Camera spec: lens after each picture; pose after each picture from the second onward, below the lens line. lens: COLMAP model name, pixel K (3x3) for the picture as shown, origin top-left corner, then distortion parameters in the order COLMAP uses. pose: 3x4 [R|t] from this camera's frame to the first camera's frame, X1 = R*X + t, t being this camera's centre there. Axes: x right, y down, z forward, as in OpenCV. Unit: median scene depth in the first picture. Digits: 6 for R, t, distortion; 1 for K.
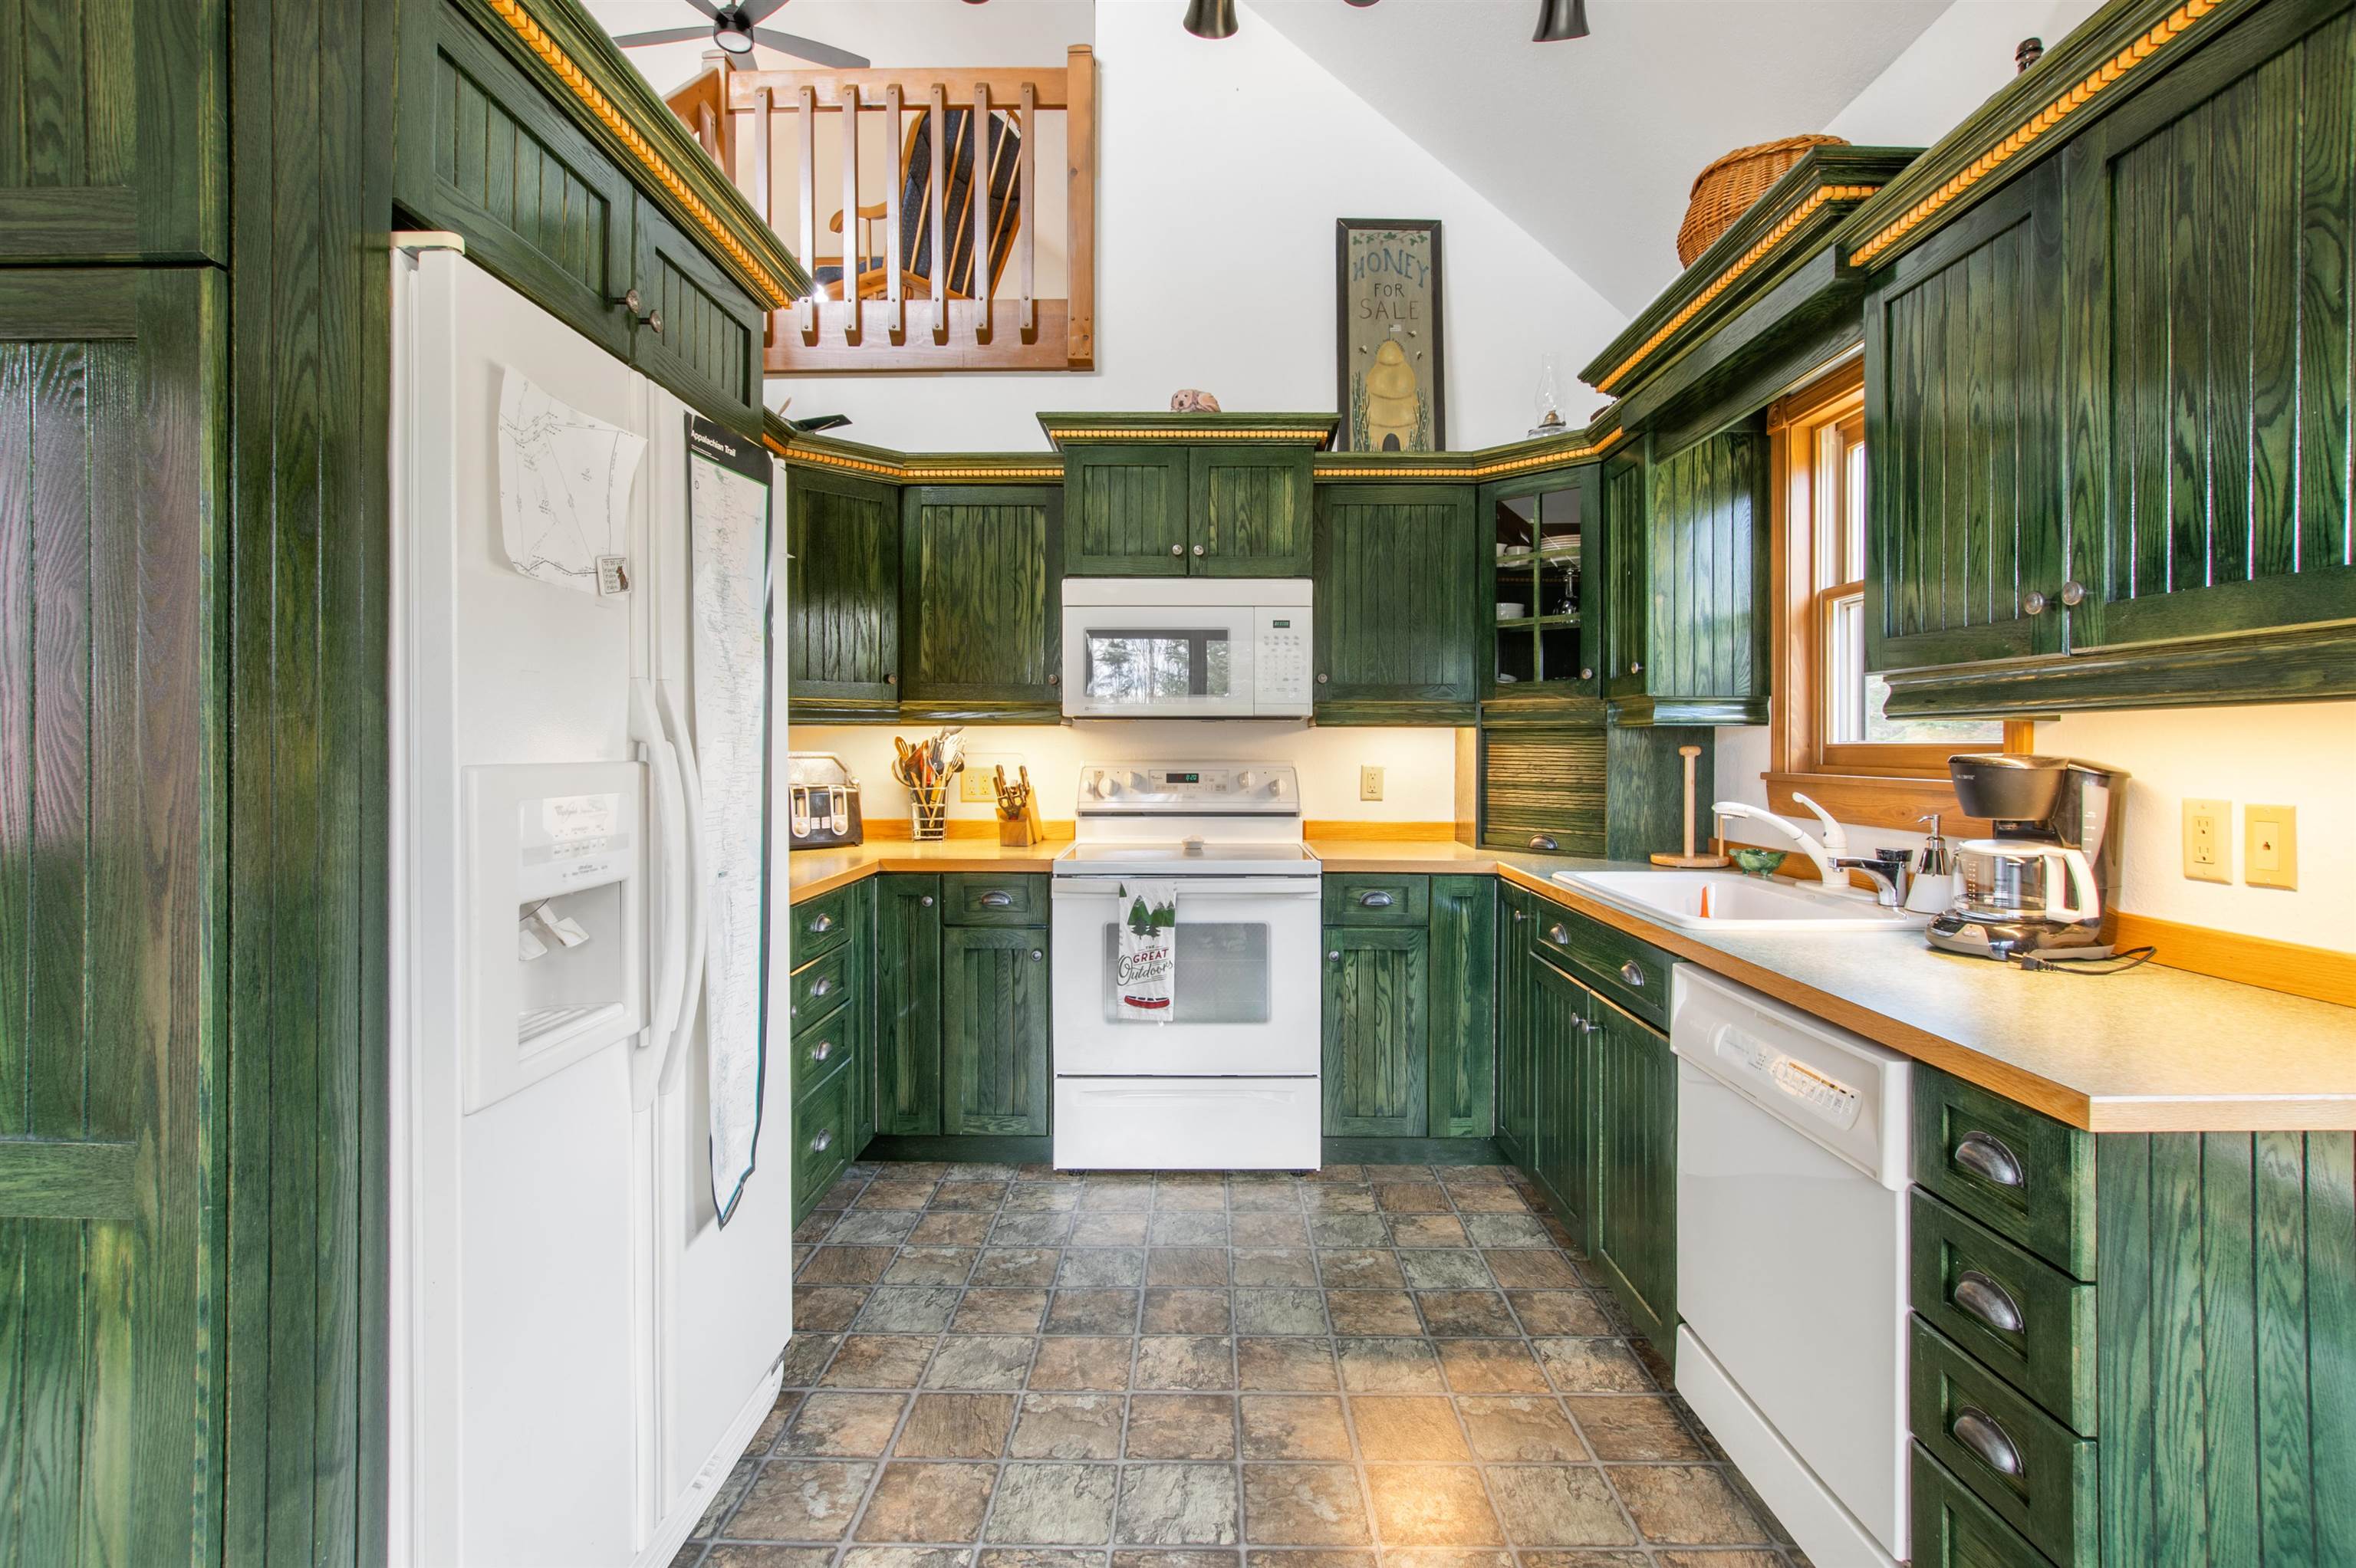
lens RADIAL K [[1069.7, 0, 1178.0], [0, 1069.7, 753.7], [0, 0, 1]] dist [-0.041704, 0.008385]
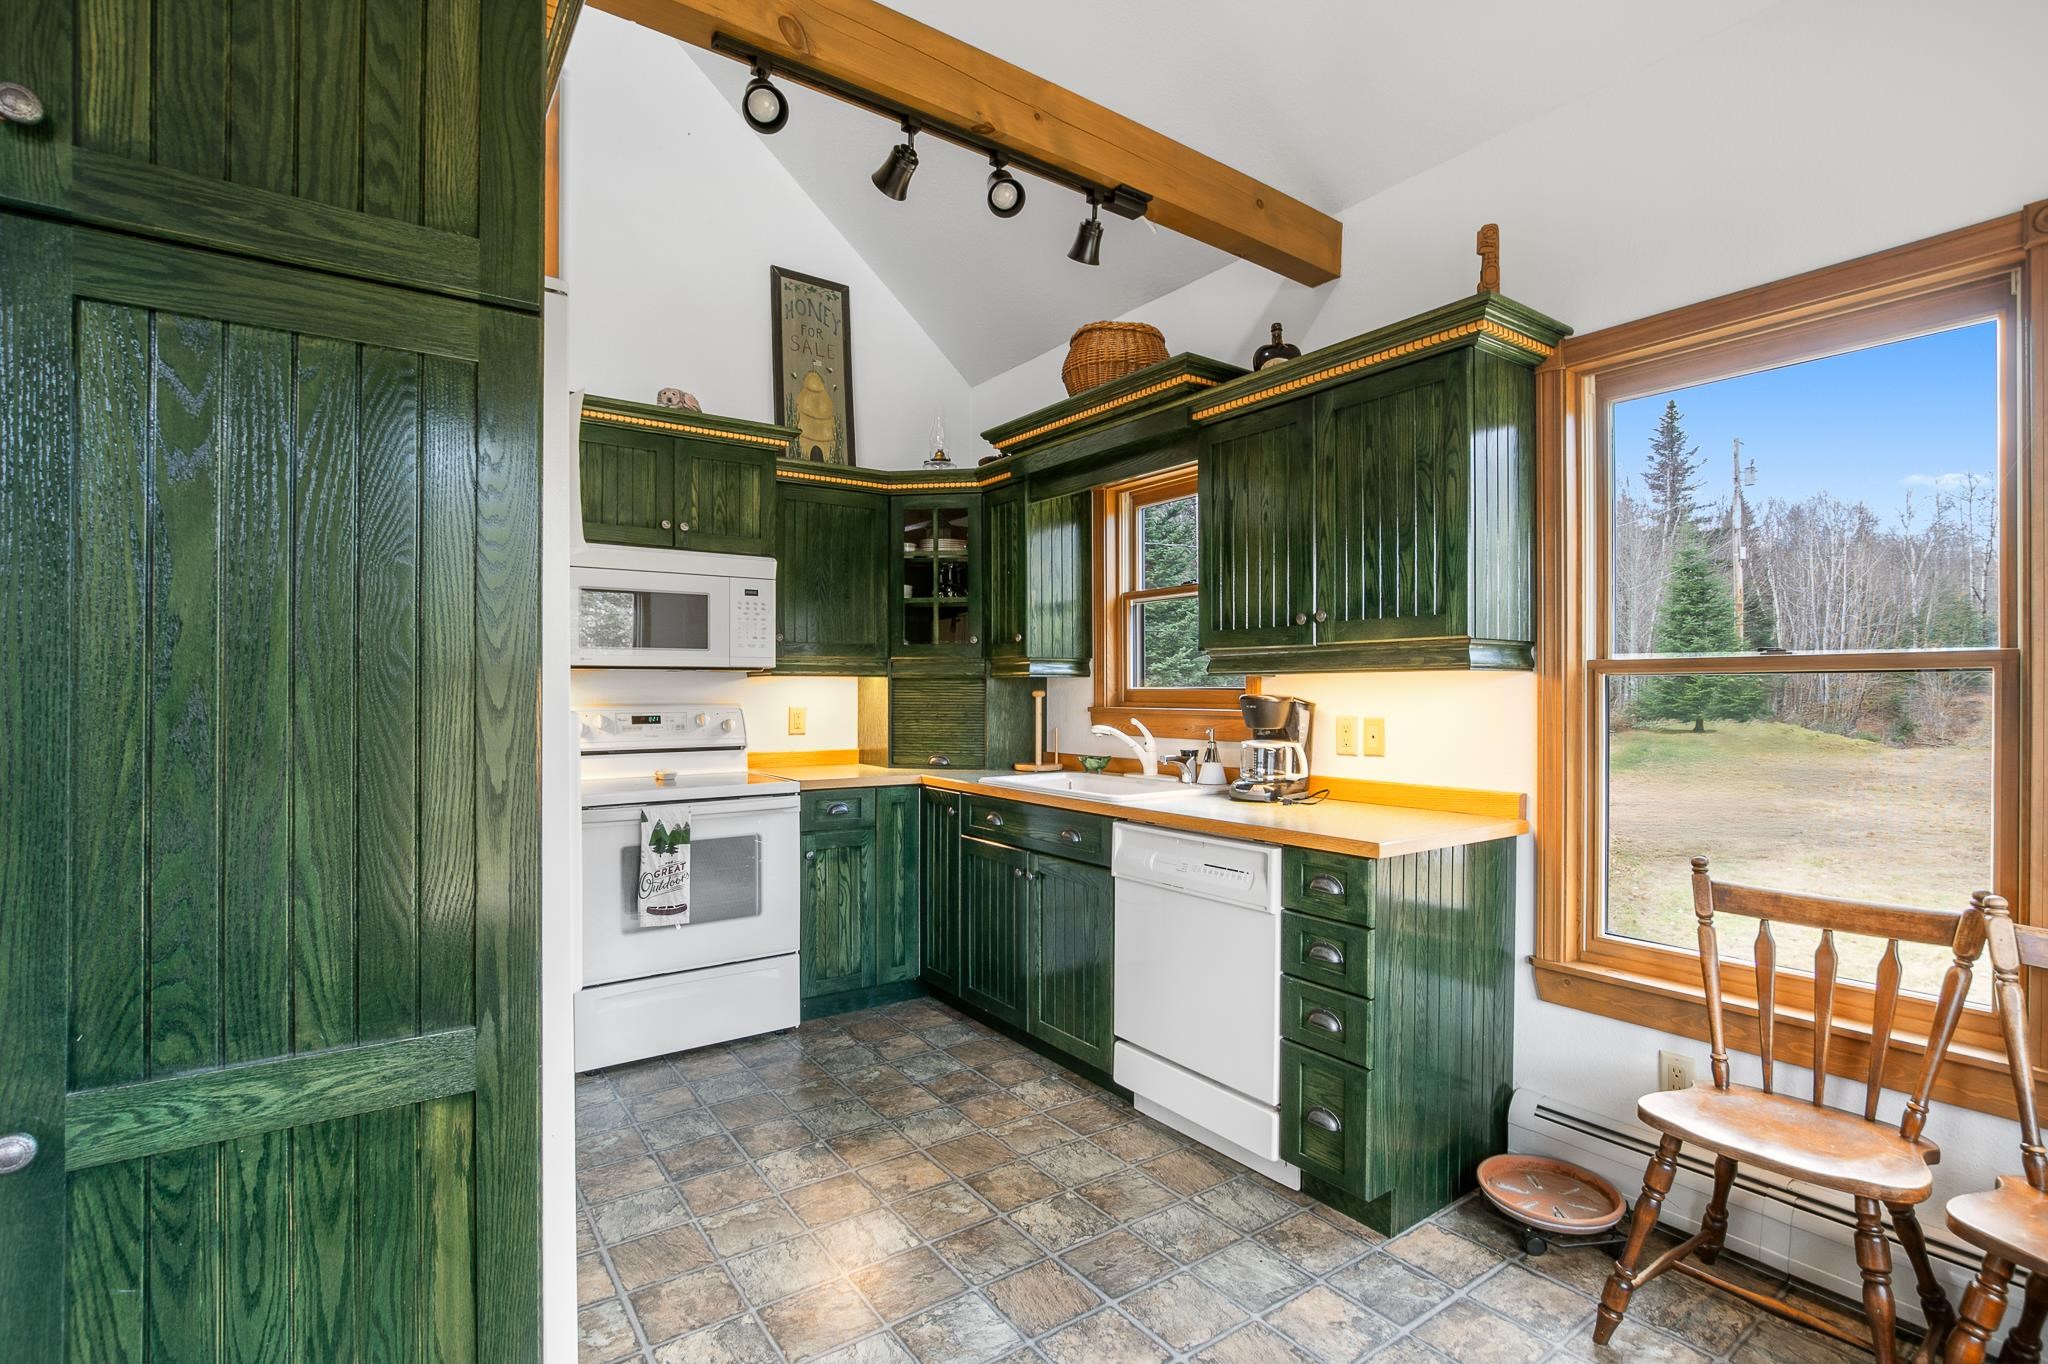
lens RADIAL K [[949.7, 0, 1030.5], [0, 949.7, 689.0], [0, 0, 1]] dist [-0.043037, 0.000654]
pose [[0.805344, -0.002758, 0.592801, -0.329634], [0.007717, 0.999953, -0.005832, -0.001355], [-0.592757, 0.009271, 0.805328, -0.076168]]
